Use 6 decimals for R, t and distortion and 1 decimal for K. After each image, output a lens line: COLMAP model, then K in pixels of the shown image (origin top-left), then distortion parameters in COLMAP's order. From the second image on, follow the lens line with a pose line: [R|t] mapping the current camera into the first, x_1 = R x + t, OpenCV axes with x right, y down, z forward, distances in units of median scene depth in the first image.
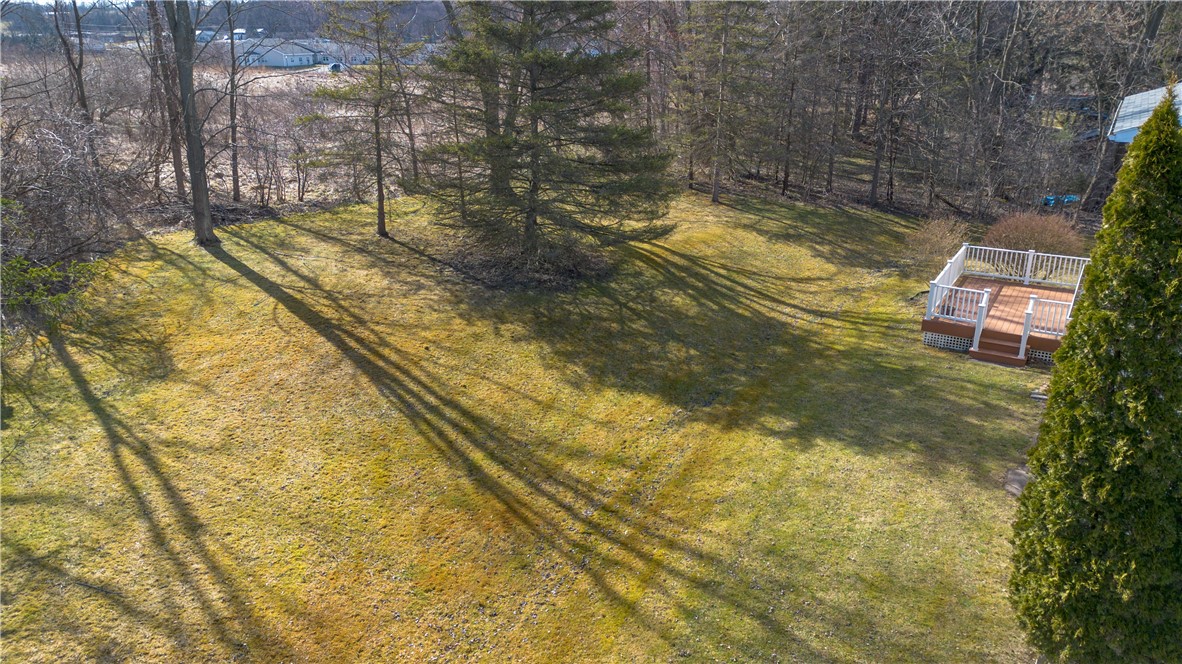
lens RADIAL K [[832.3, 0, 592.8], [0, 832.3, 328.2], [0, 0, 1]] dist [0.100169, -0.099491]
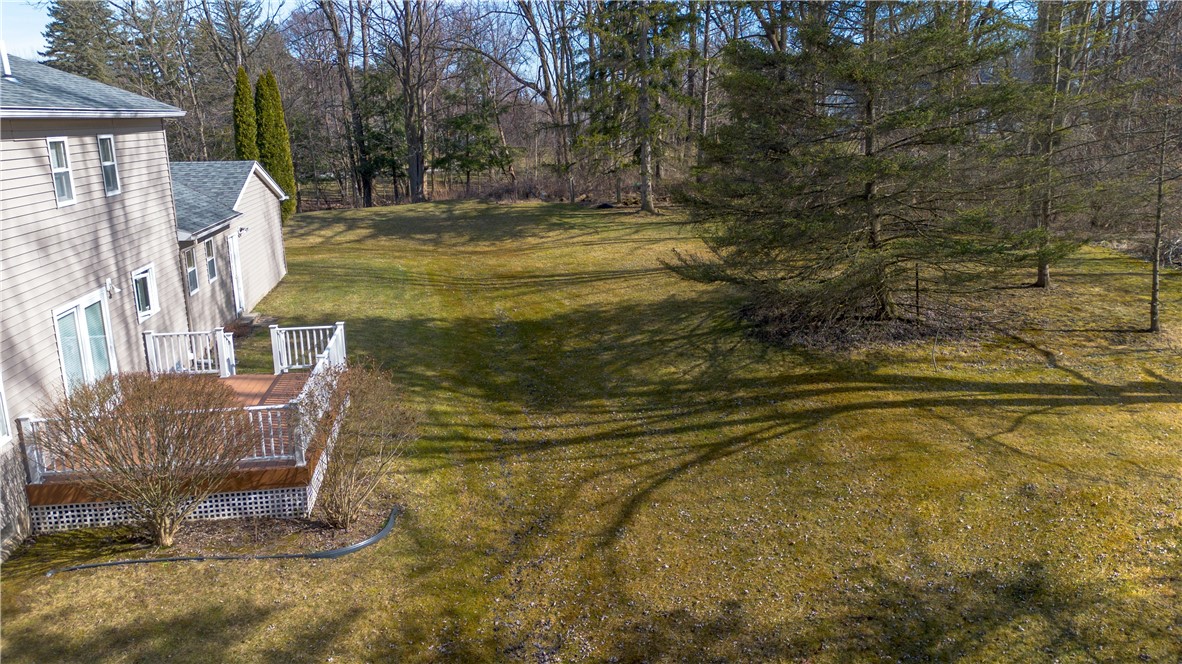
lens RADIAL K [[832.3, 0, 592.8], [0, 832.3, 328.2], [0, 0, 1]] dist [0.100169, -0.099491]
pose [[-0.764379, 0.167684, -0.622581, 0.652782], [-0.204276, 0.852867, 0.480510, -0.434074], [0.611553, 0.494470, -0.617659, 1.498092]]
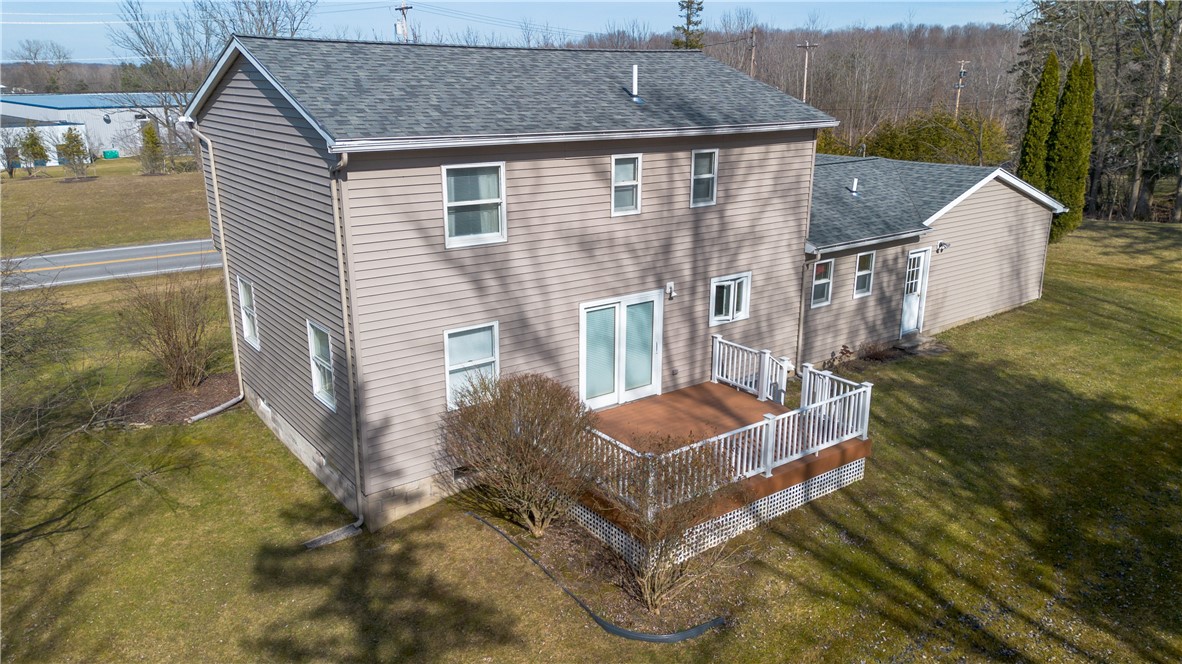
lens RADIAL K [[839.2, 0, 600.1], [0, 839.2, 333.1], [0, 0, 1]] dist [0.090017, -0.102466]
pose [[-0.930942, -0.105000, 0.349745, 0.340919], [0.120973, 0.815006, 0.566684, -0.447723], [-0.344545, 0.569860, -0.746021, 1.422543]]
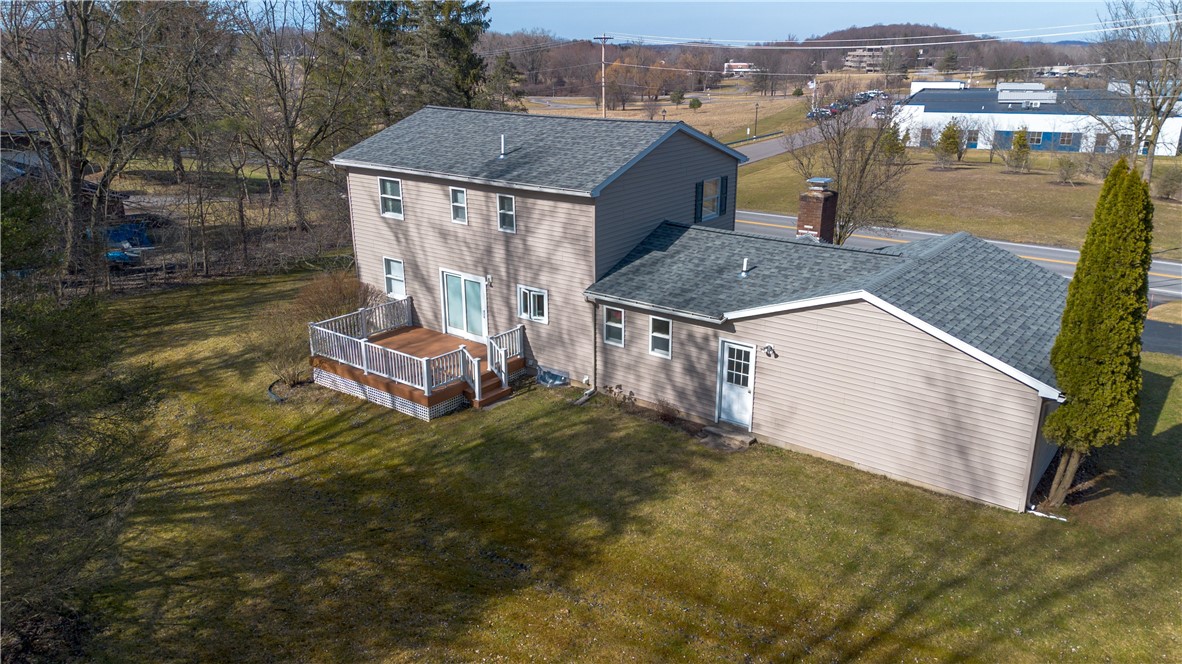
lens RADIAL K [[839.2, 0, 600.1], [0, 839.2, 333.1], [0, 0, 1]] dist [0.090017, -0.102466]
pose [[0.096624, -0.316745, 0.943577, -0.468887], [0.328724, 0.904972, 0.270124, -0.261299], [-0.939470, 0.284076, 0.191563, 0.561583]]
